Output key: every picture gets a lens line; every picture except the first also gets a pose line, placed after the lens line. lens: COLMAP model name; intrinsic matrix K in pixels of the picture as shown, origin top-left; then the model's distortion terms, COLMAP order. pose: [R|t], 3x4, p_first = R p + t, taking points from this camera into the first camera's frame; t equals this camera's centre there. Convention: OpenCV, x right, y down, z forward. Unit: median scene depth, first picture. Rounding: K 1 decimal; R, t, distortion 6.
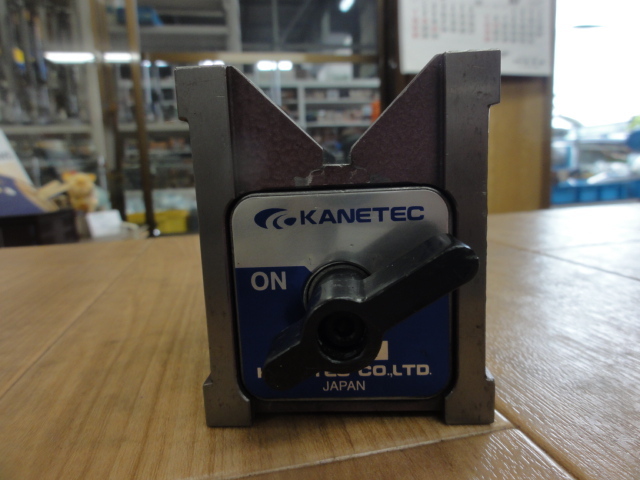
lens RADIAL K [[453.8, 0, 319.8], [0, 453.8, 236.0], [0, 0, 1]] dist [-0.003966, -0.001995]
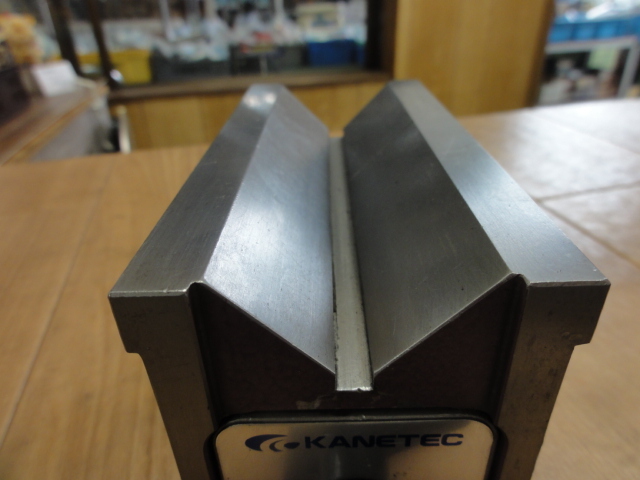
lens RADIAL K [[453.8, 0, 319.8], [0, 453.8, 236.0], [0, 0, 1]] dist [-0.003966, -0.001995]
pose [[0.998712, -0.011799, 0.049355, -0.034685], [-0.006293, 0.936288, 0.351176, -0.435415], [-0.050354, -0.351034, 0.935008, 0.268015]]
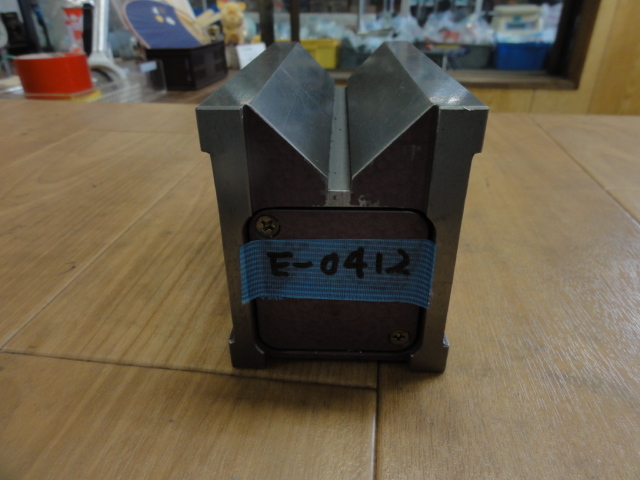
lens RADIAL K [[453.8, 0, 319.8], [0, 453.8, 236.0], [0, 0, 1]] dist [-0.003966, -0.001995]
pose [[0.939091, 0.194768, -0.283150, 0.396764], [-0.081467, 0.926581, 0.367166, -0.326988], [0.333873, -0.321734, 0.886011, -0.059889]]
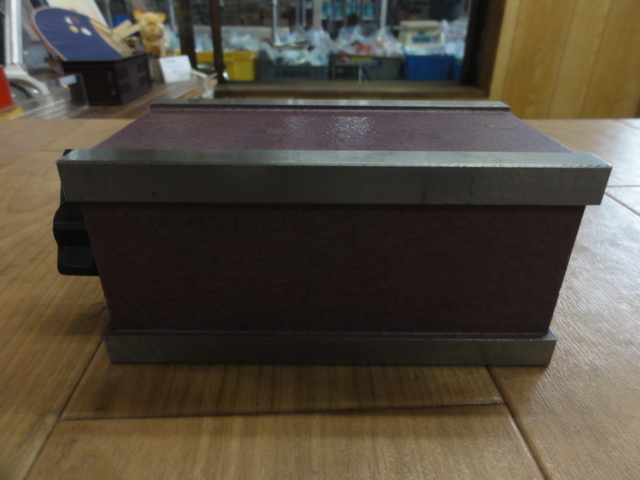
lens RADIAL K [[453.8, 0, 319.8], [0, 453.8, 236.0], [0, 0, 1]] dist [-0.003966, -0.001995]
pose [[0.985989, 0.120077, -0.115788, 0.006367], [-0.075777, 0.940803, 0.330375, -0.286858], [0.148604, -0.316973, 0.936720, -0.089102]]
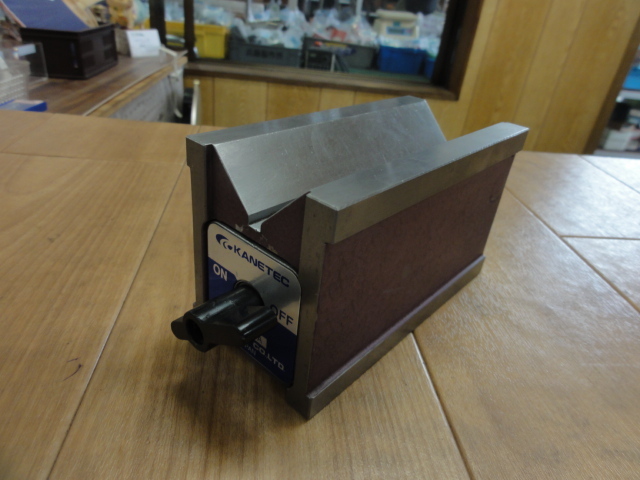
lens RADIAL K [[453.8, 0, 319.8], [0, 453.8, 236.0], [0, 0, 1]] dist [-0.003966, -0.001995]
pose [[0.982143, 0.186850, -0.021961, -0.097517], [-0.166546, 0.917785, 0.360462, -0.491597], [0.087508, -0.350368, 0.932515, -0.029224]]
